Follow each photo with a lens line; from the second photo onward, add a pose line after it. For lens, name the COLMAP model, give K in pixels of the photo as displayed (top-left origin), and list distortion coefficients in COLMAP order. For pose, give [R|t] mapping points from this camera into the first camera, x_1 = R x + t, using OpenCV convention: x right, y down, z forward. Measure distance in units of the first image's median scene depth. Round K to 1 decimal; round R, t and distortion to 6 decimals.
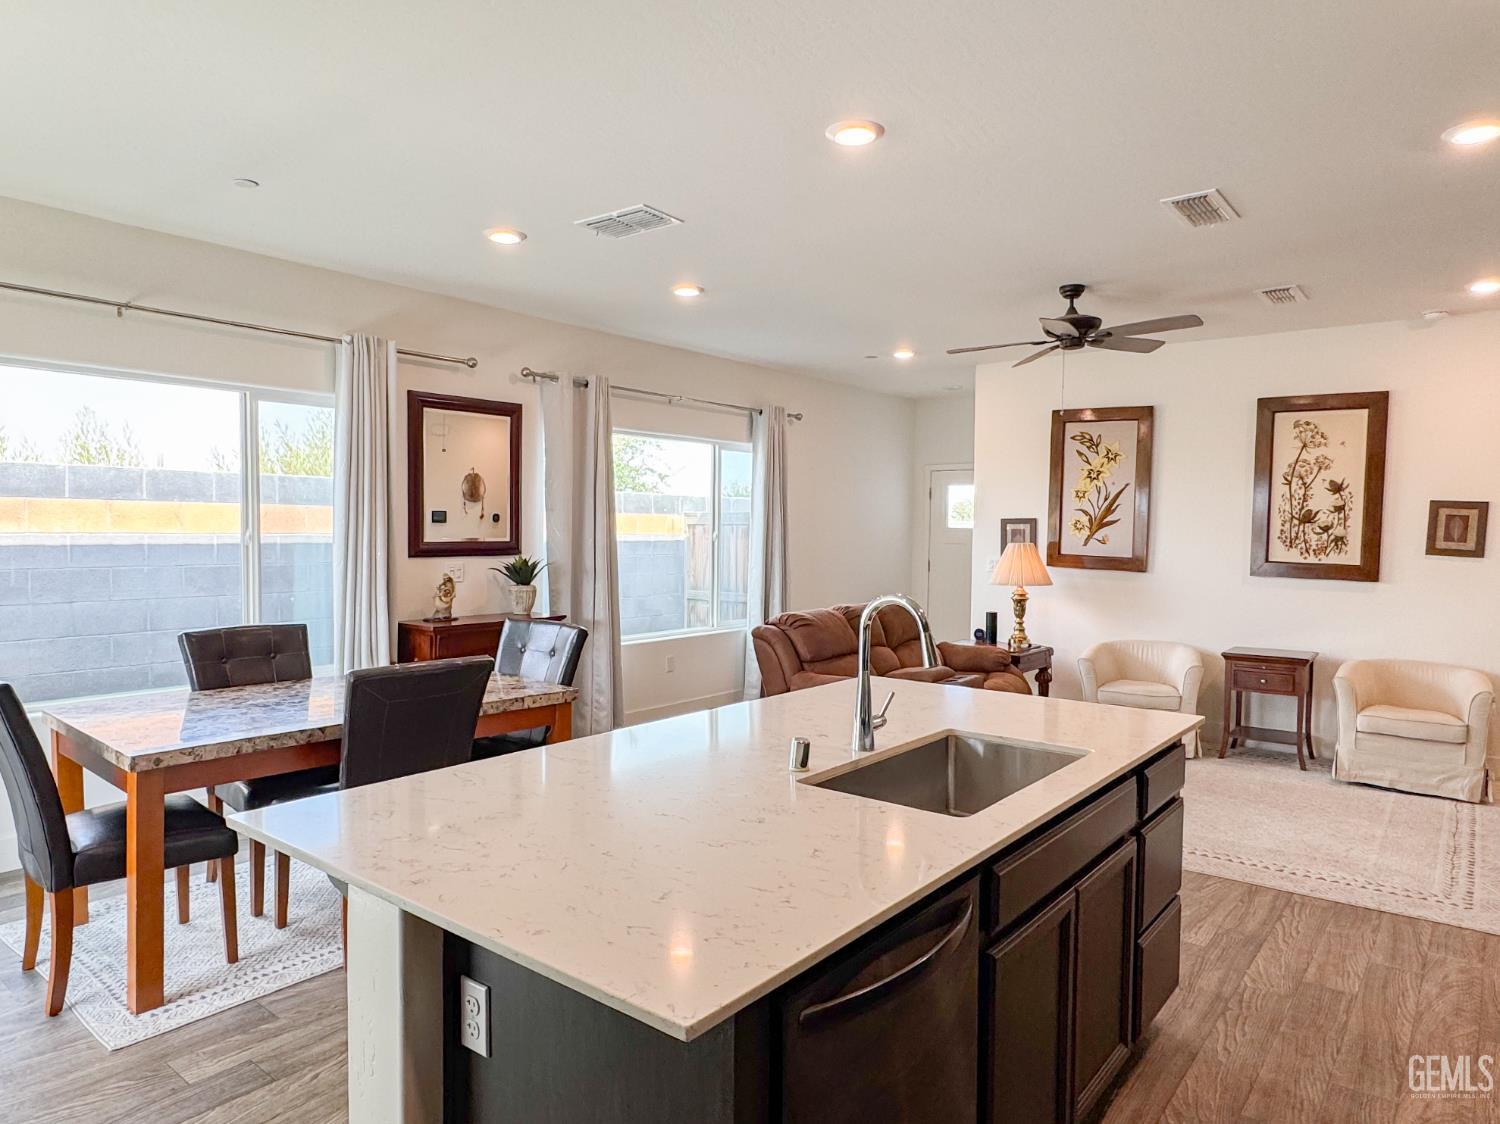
lens RADIAL K [[956.5, 0, 736.3], [0, 956.5, 567.8], [0, 0, 1]] dist [-0.001648, 0.003058]
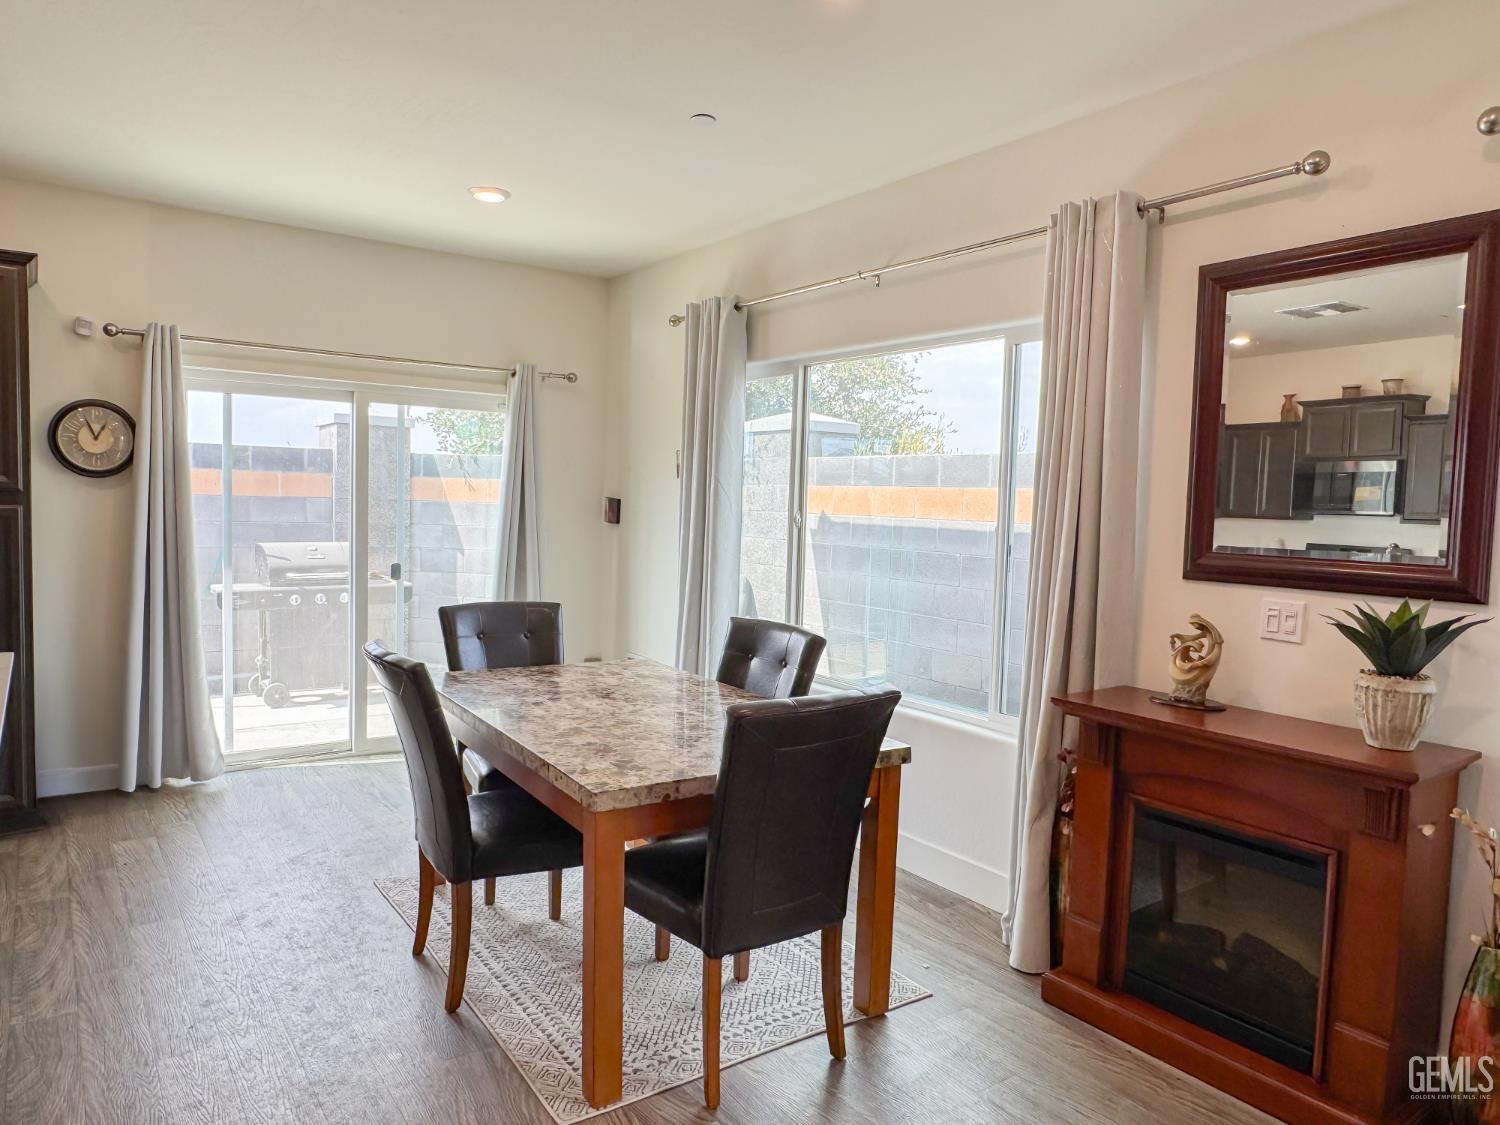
lens RADIAL K [[995.0, 0, 738.0], [0, 995.0, 564.0], [0, 0, 1]] dist [0.004945, -0.002387]
pose [[-0.275637, 0.041843, -0.960351, 0.233934], [-0.077217, 0.994860, 0.065509, -0.031259], [0.958155, 0.092212, -0.270989, 0.790756]]
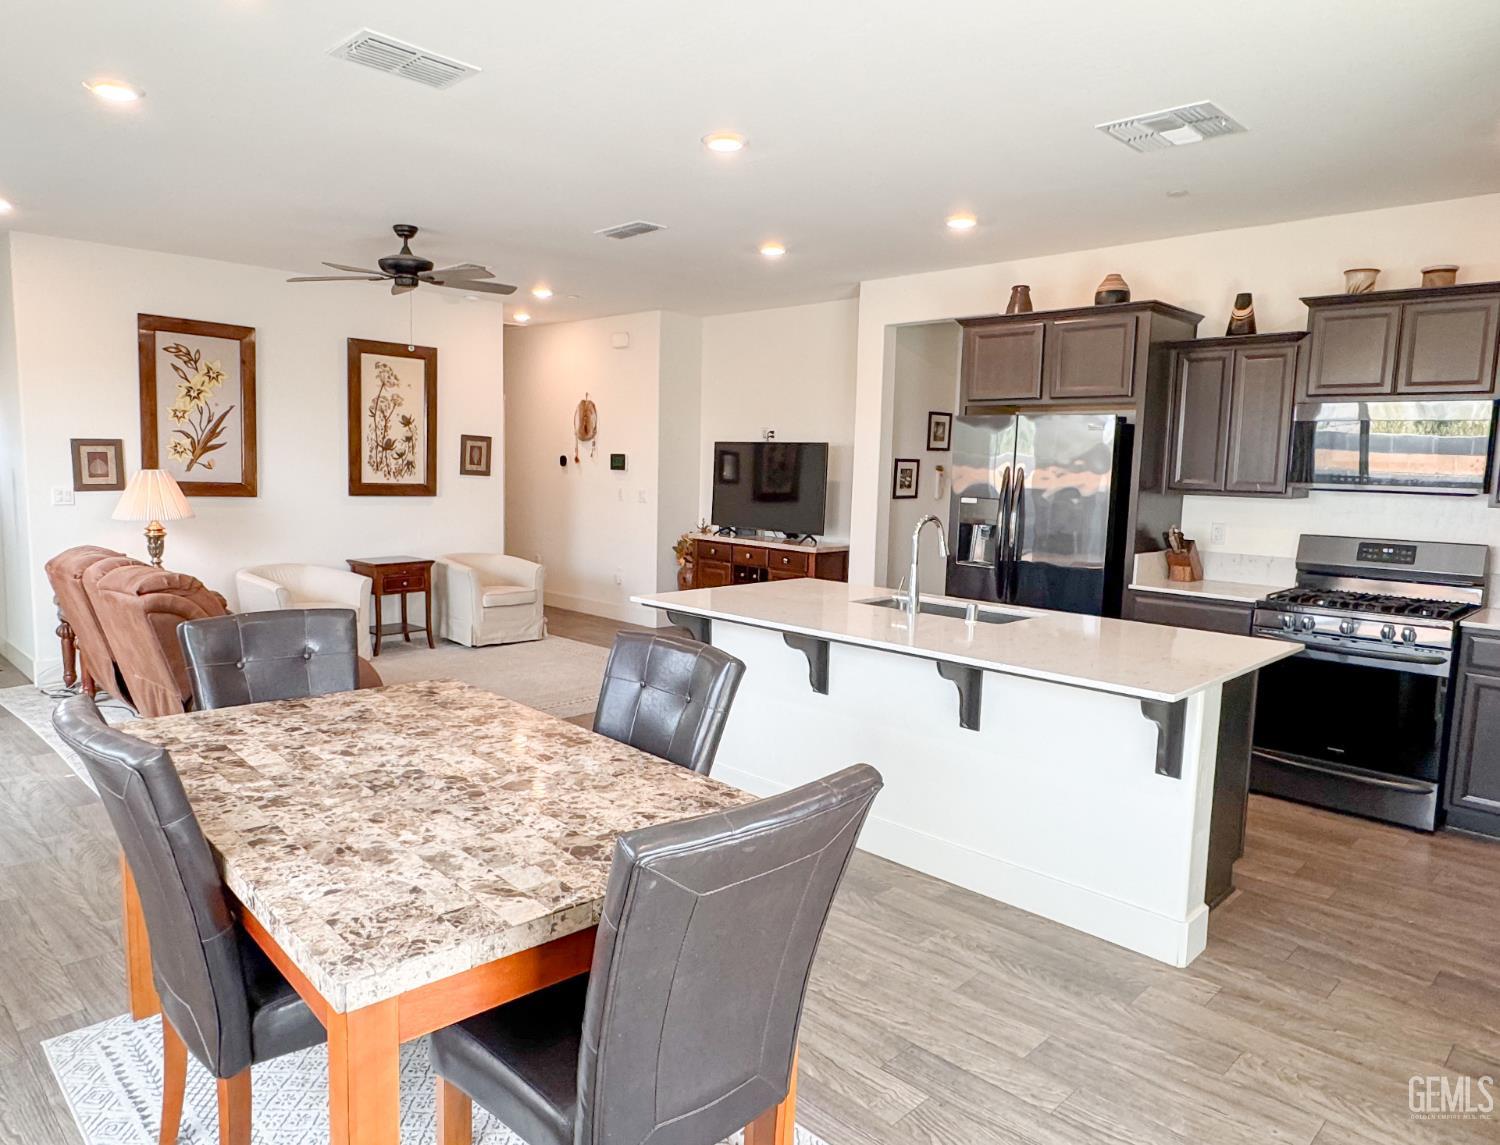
lens RADIAL K [[983.1, 0, 728.4], [0, 983.1, 575.7], [0, 0, 1]] dist [-0.002641, 0.003630]
pose [[0.110592, -0.123389, 0.986177, -0.595676], [0.021615, 0.992327, 0.121735, -0.031250], [-0.993631, 0.007853, 0.112410, 0.441128]]
